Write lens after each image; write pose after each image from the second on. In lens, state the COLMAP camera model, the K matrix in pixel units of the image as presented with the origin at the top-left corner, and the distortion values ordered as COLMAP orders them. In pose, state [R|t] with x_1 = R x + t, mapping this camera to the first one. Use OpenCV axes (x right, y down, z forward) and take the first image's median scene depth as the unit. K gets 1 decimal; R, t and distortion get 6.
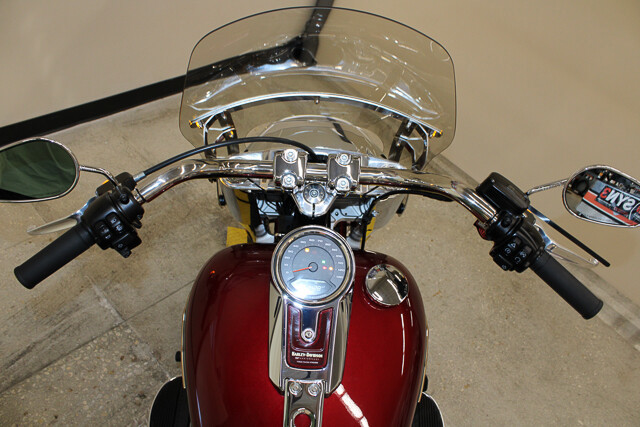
lens RADIAL K [[531.3, 0, 318.8], [0, 531.3, 218.3], [0, 0, 1]] dist [-0.148103, 0.105968]
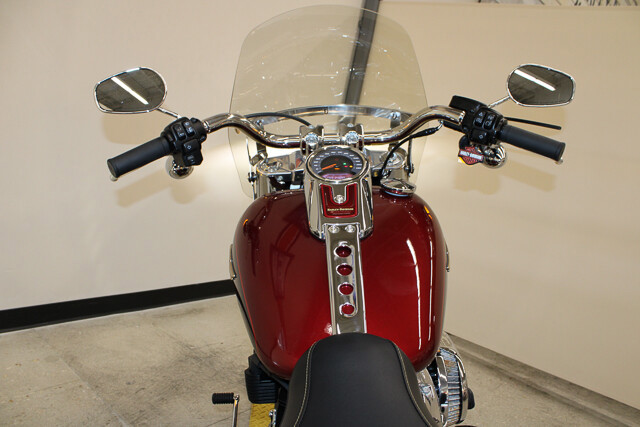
lens RADIAL K [[531.3, 0, 319.5], [0, 531.3, 213.3], [0, 0, 1]] dist [-0.148103, 0.105968]
pose [[0.993791, -0.109409, 0.020231, -0.044375], [0.101001, 0.810817, -0.576520, 0.450339], [0.046673, 0.574984, 0.816833, 0.006960]]
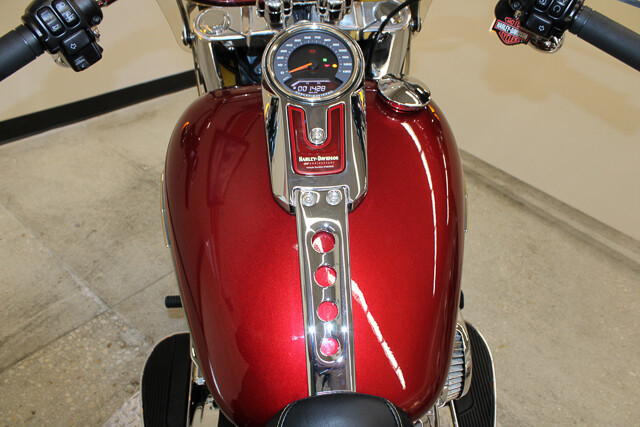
lens RADIAL K [[531.3, 0, 321.5], [0, 531.3, 213.7], [0, 0, 1]] dist [-0.148103, 0.105968]
pose [[0.992213, -0.121352, 0.028059, -0.023524], [0.123879, 0.984890, -0.121016, 0.204634], [-0.012949, 0.123550, 0.992254, 0.107334]]
